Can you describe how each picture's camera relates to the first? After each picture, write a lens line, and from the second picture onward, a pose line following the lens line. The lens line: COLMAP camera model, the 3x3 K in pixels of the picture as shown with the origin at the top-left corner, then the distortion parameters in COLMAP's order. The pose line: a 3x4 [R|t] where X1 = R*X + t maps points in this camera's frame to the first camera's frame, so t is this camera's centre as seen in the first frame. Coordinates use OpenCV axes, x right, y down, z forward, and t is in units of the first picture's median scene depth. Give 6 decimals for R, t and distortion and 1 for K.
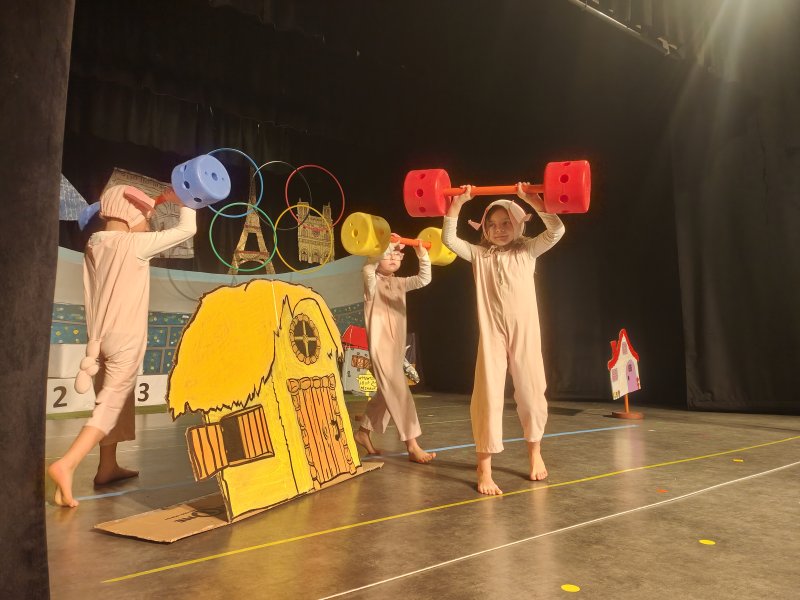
lens RADIAL K [[593.8, 0, 399.6], [0, 593.8, 296.6], [0, 0, 1]] dist [0.113508, -0.119961]
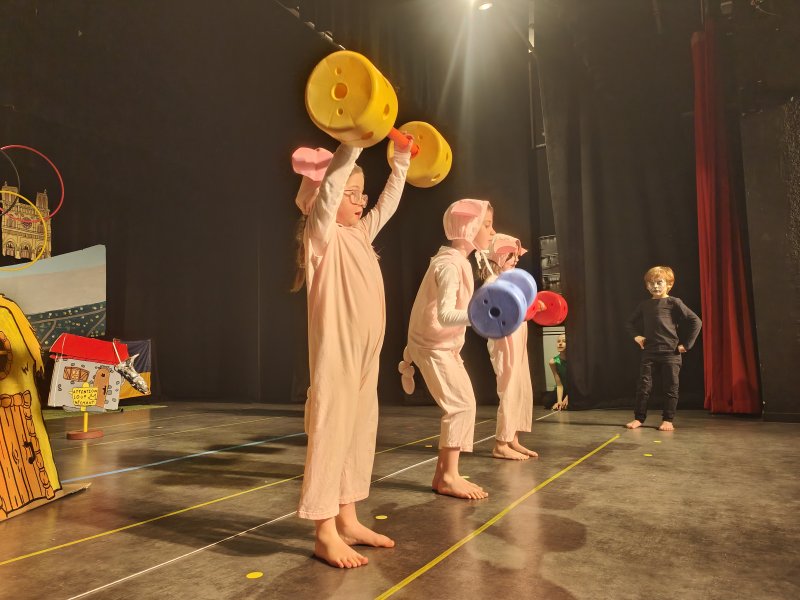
lens RADIAL K [[593.8, 0, 407.3], [0, 593.8, 298.6], [0, 0, 1]] dist [0.113508, -0.119961]
pose [[0.916442, 0.022762, 0.399520, 0.018494], [-0.022057, 0.999736, -0.006363, -0.007188], [-0.399559, -0.002981, 0.916702, -0.032122]]
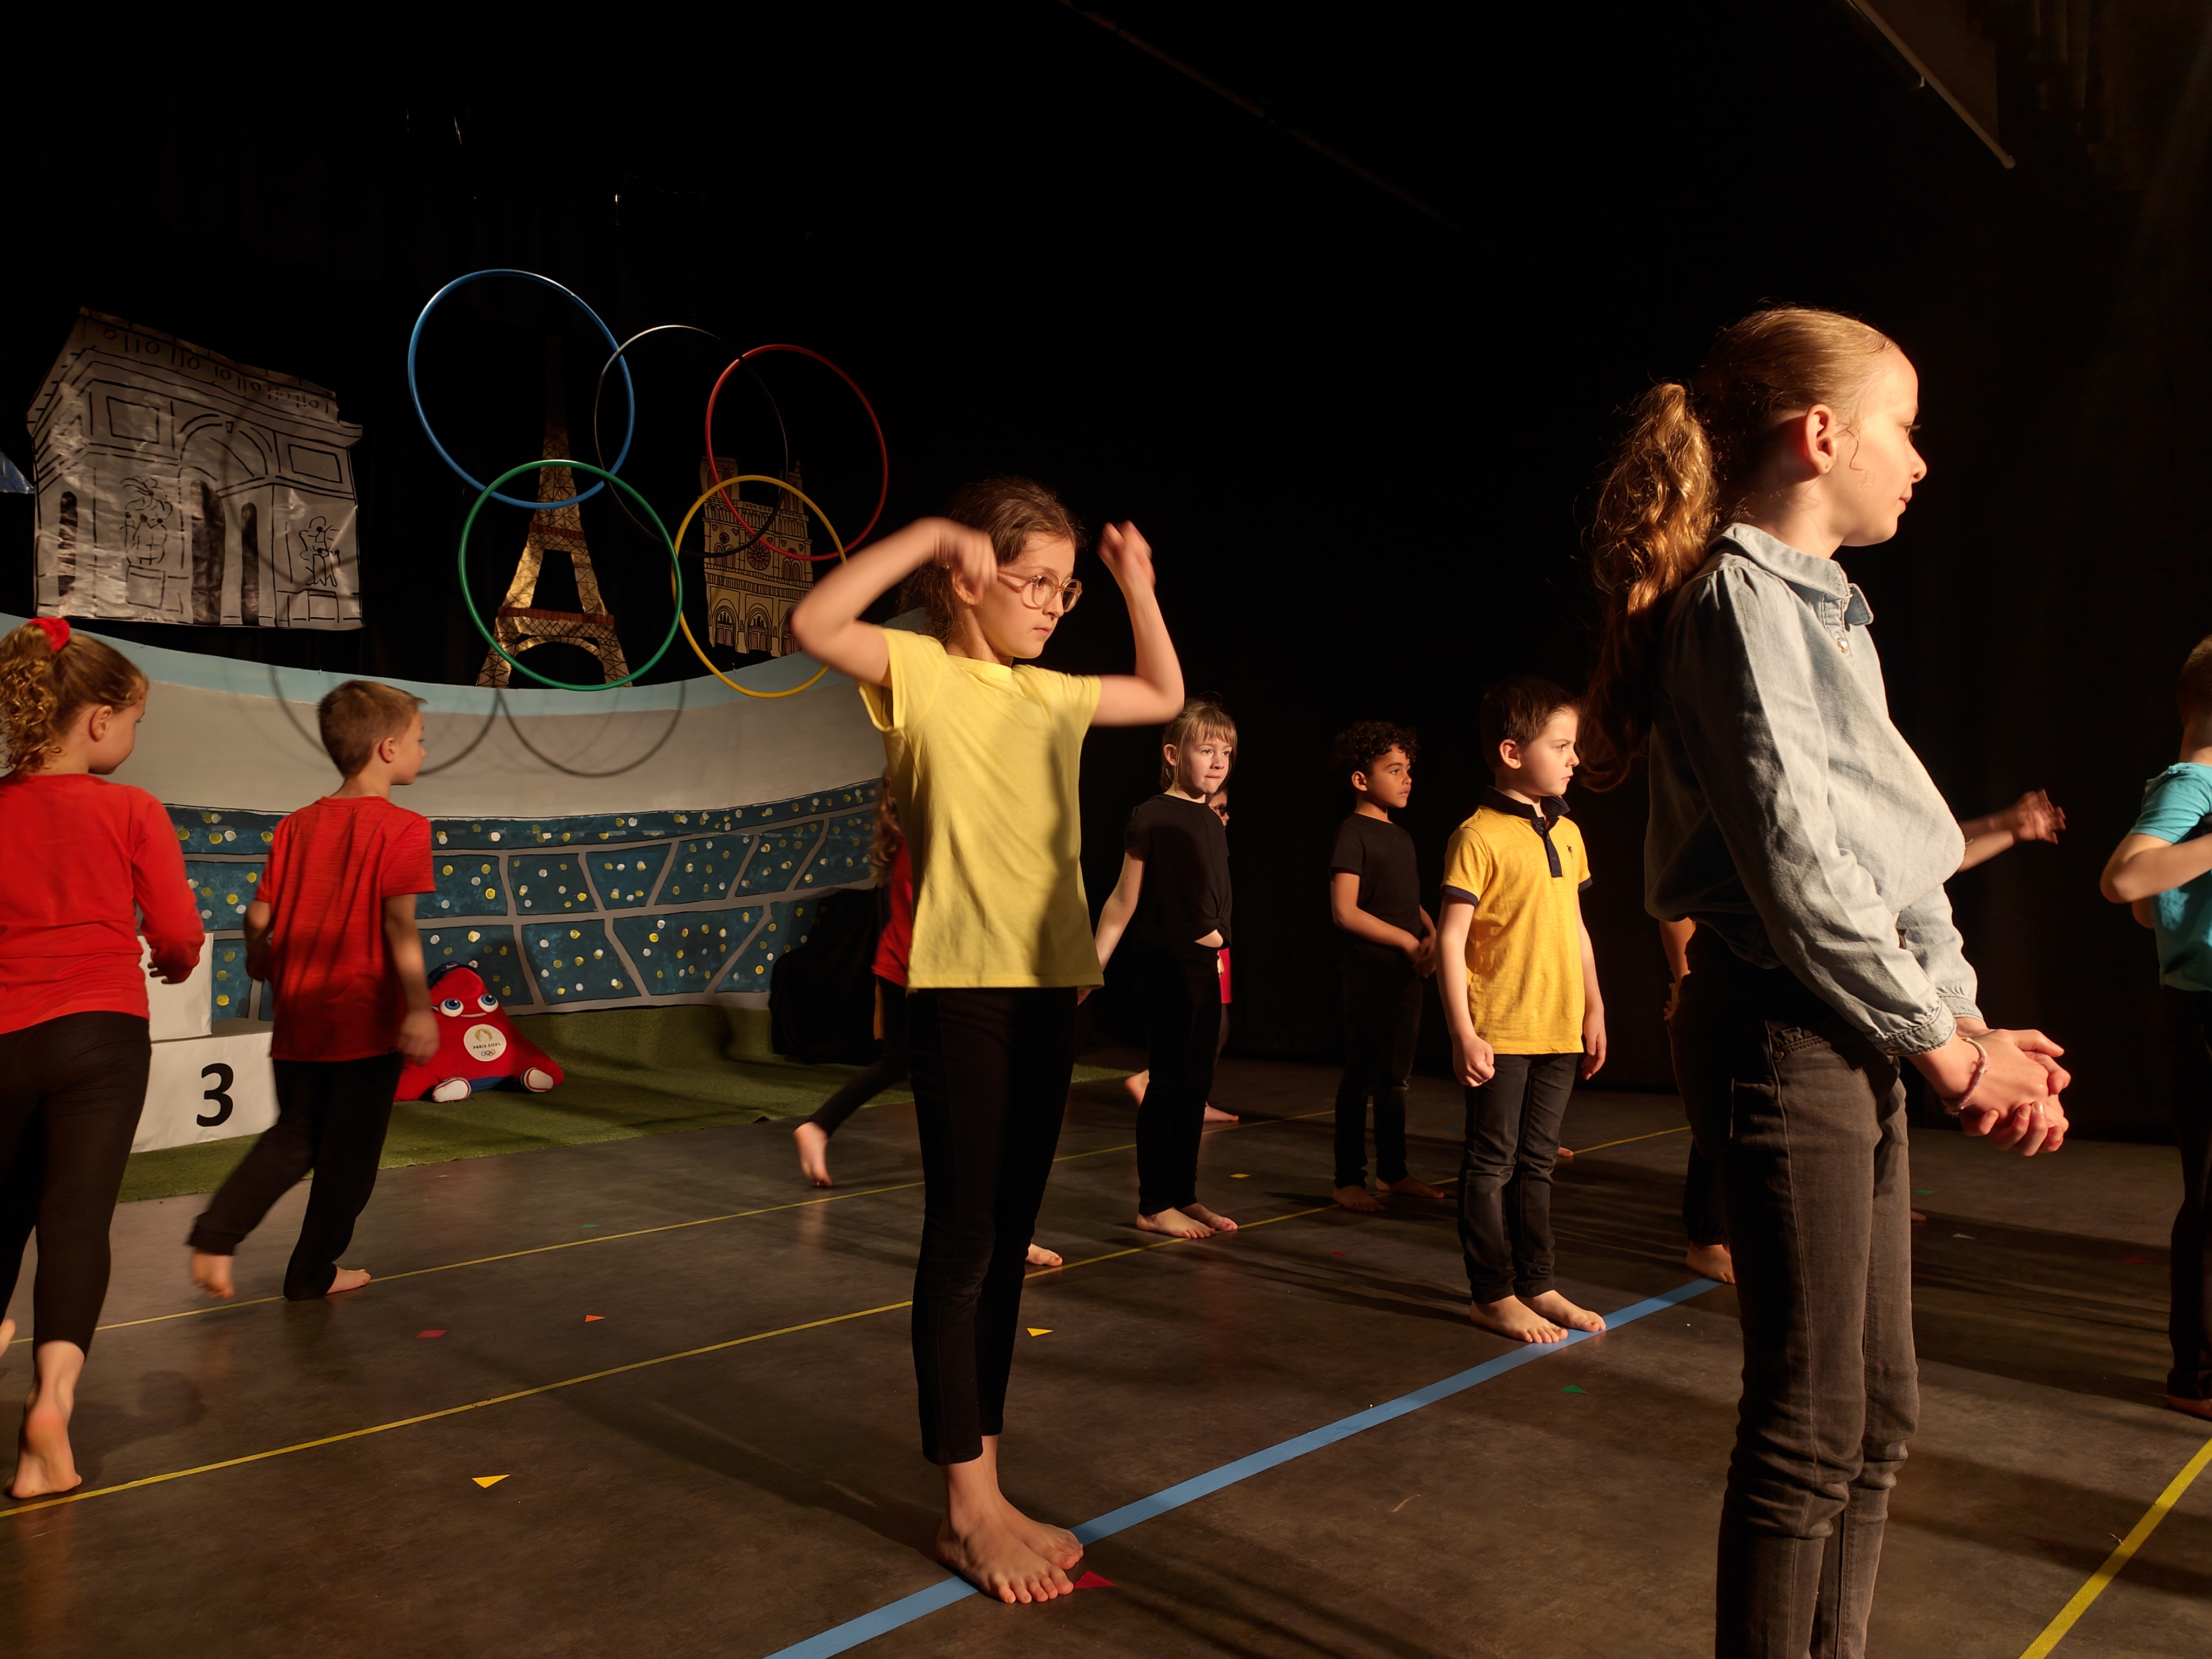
lens RADIAL K [[1641.9, 0, 1141.6], [0, 1641.9, 797.5], [0, 0, 1]] dist [0.113508, -0.119961]
pose [[0.982242, 0.012064, 0.187228, -0.138842], [-0.021827, 0.998502, 0.050171, -0.037118], [-0.186342, -0.053367, 0.981034, 0.125610]]
